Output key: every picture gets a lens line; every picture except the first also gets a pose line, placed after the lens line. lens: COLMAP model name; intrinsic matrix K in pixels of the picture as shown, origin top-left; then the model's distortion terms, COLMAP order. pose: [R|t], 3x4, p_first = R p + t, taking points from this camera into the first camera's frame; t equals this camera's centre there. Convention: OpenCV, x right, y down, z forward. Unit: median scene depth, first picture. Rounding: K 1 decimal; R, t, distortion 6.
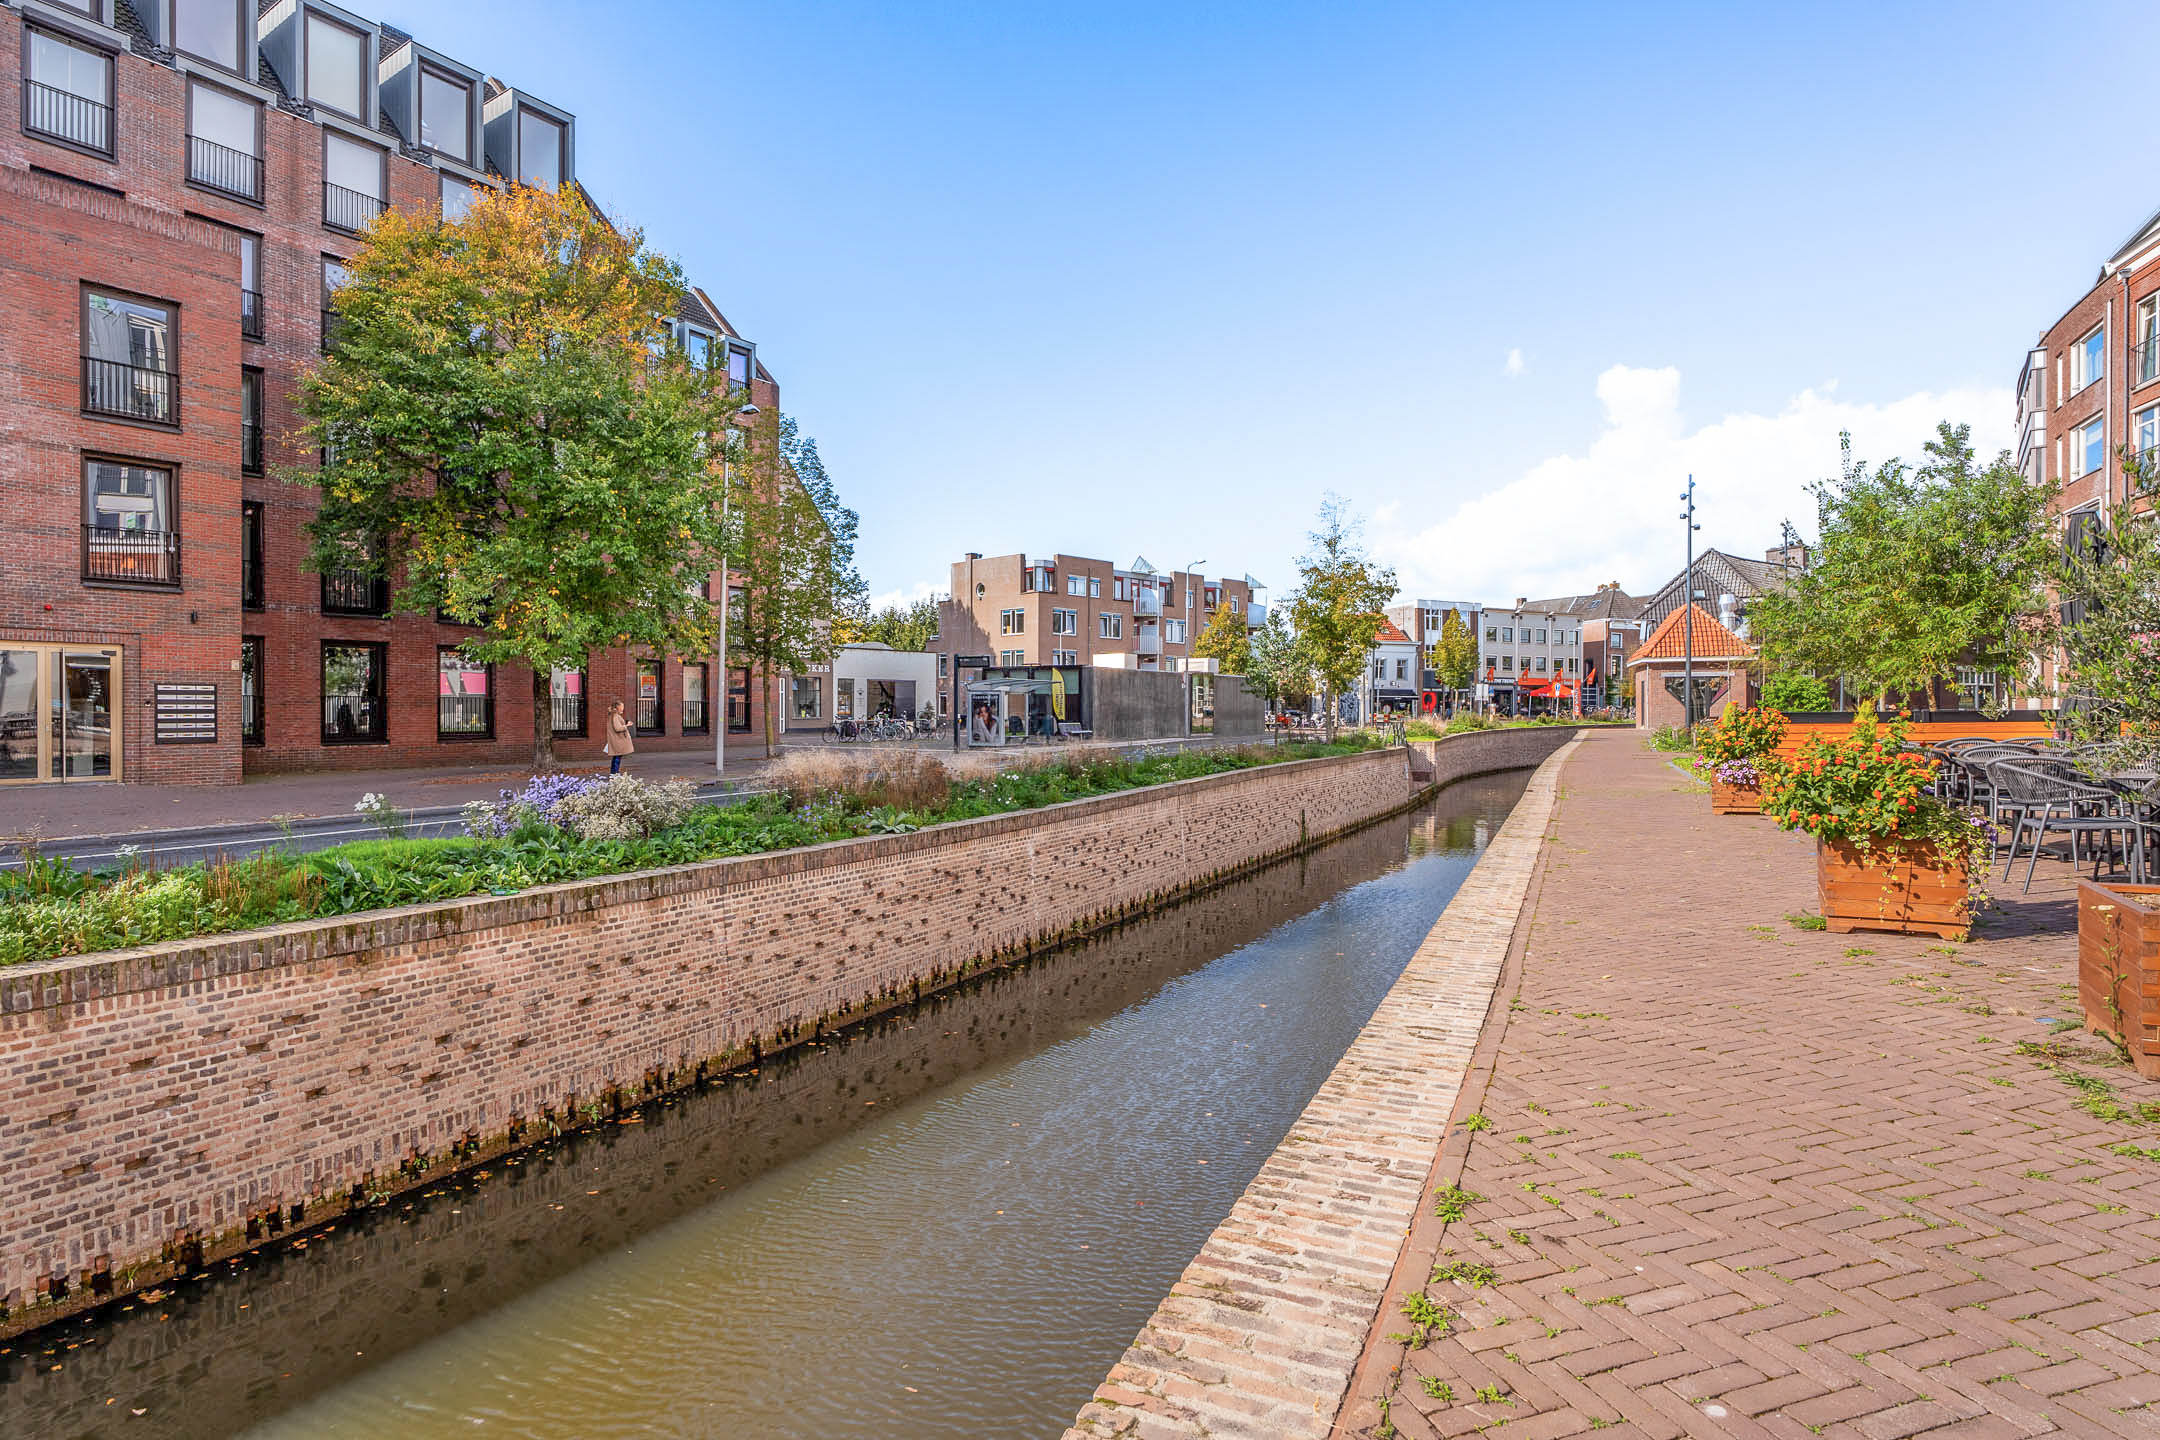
lens RADIAL K [[1120.0, 0, 1087.1], [0, 1120.0, 714.1], [0, 0, 1]] dist [0.002165, 0.000175]
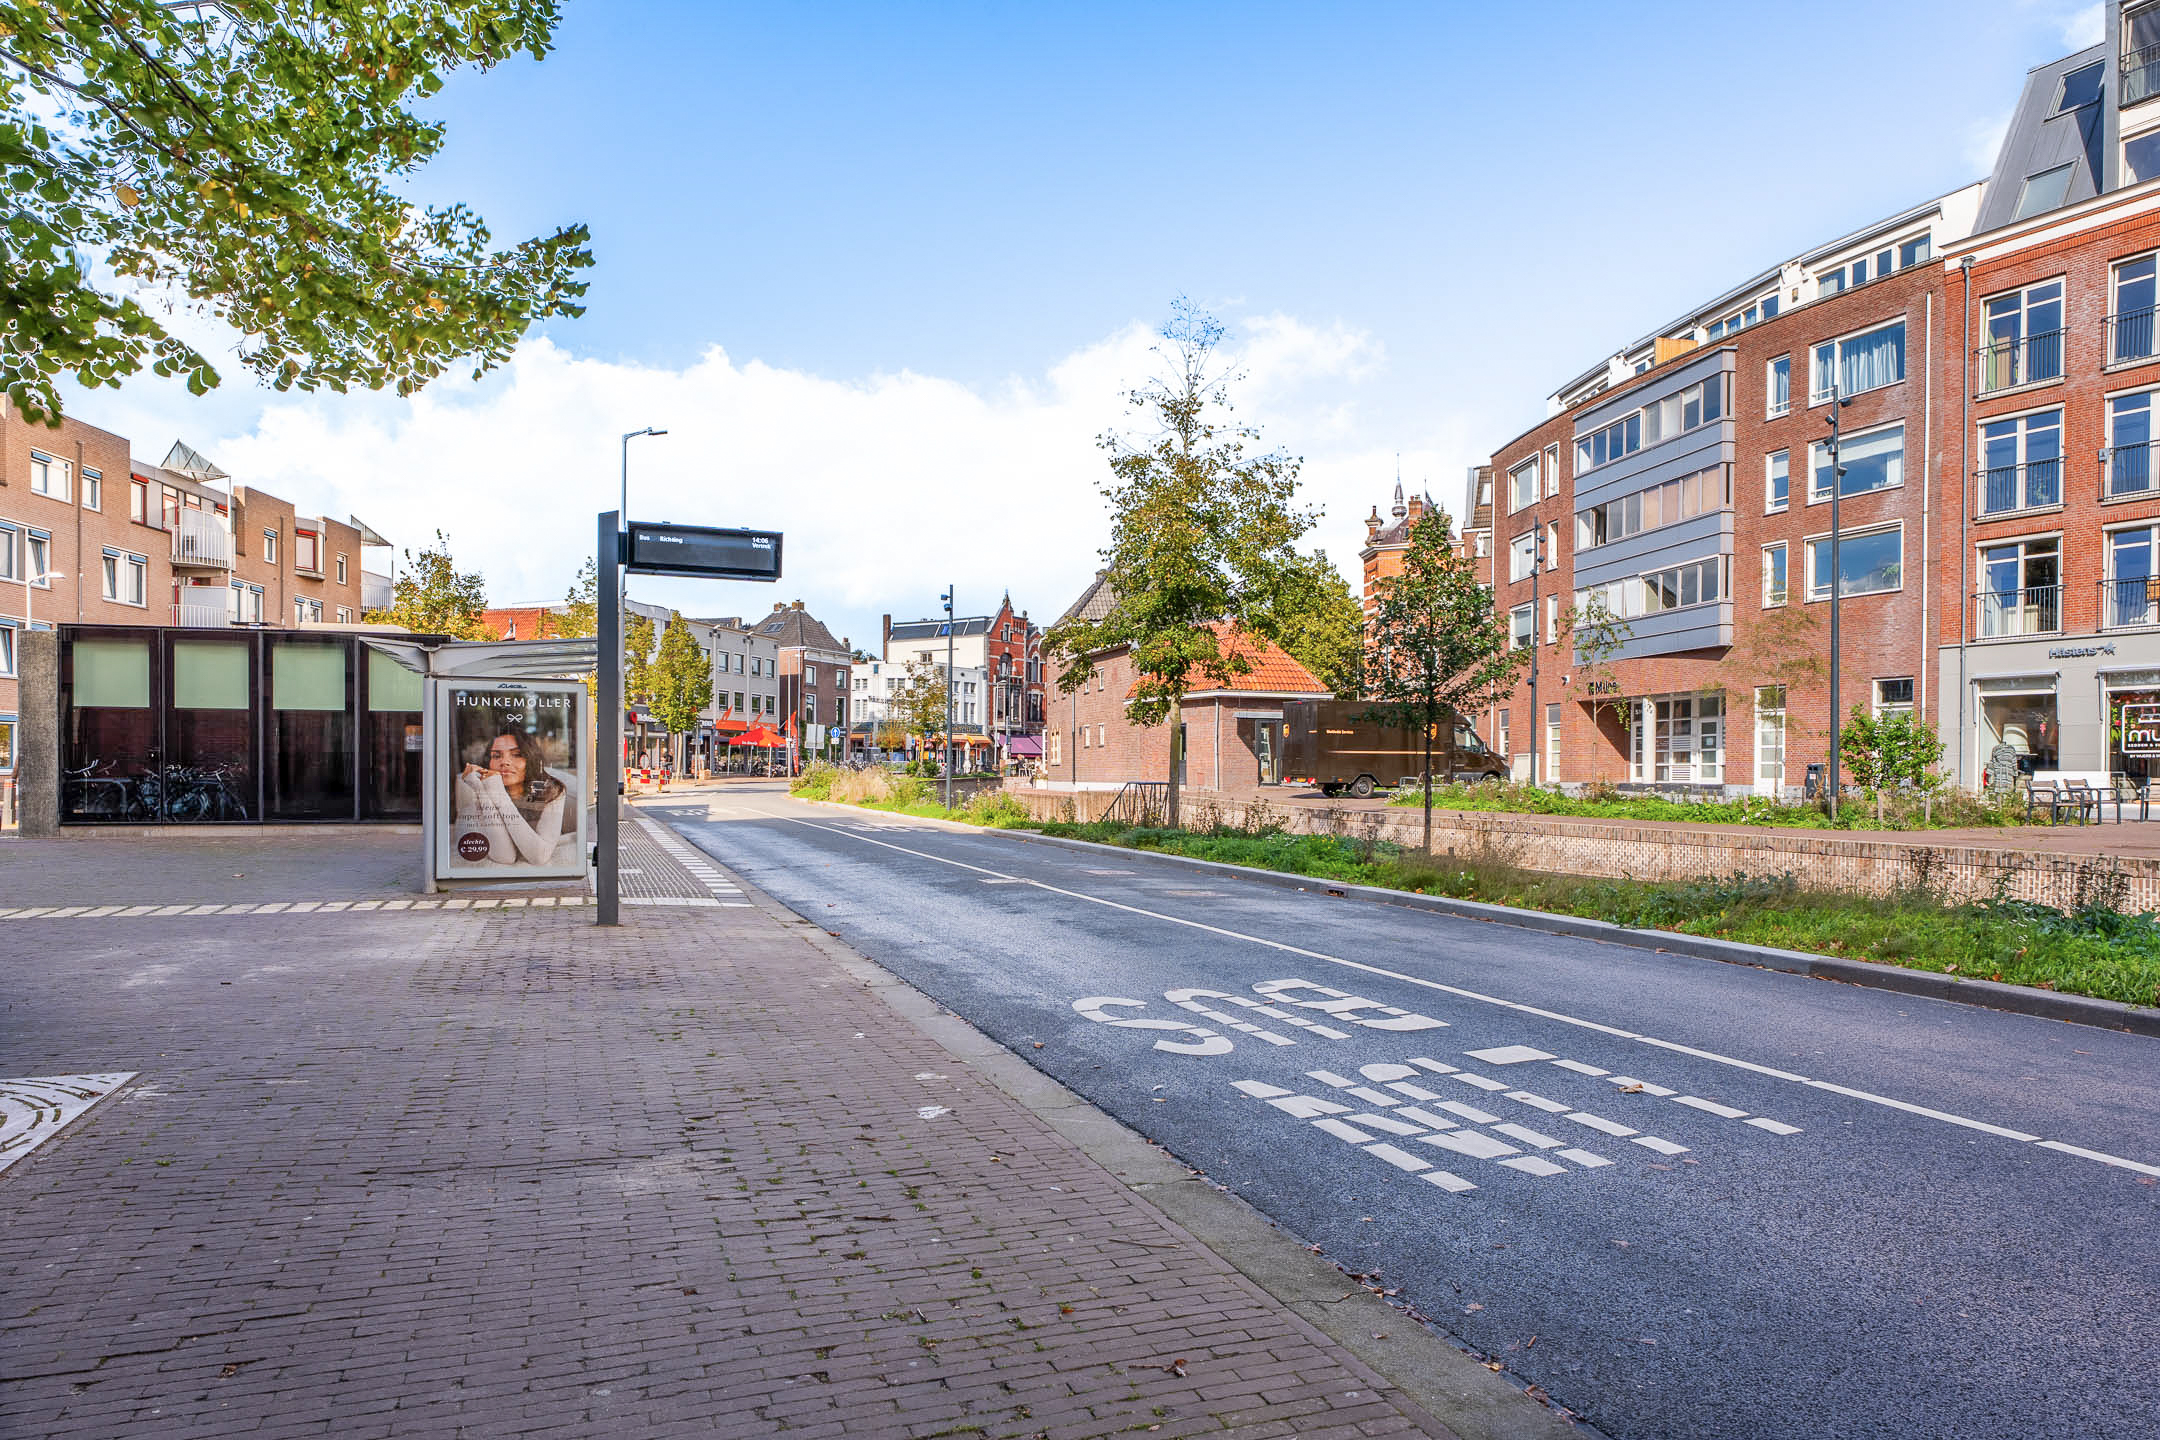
lens RADIAL K [[1333.2, 0, 1084.0], [0, 1333.2, 726.3], [0, 0, 1]] dist [0.004166, 0.000050]
pose [[0.671727, 0.026699, 0.740318, -0.117286], [-0.002154, 0.999417, -0.034088, 0.001017], [-0.740796, 0.021303, 0.671393, 0.332774]]
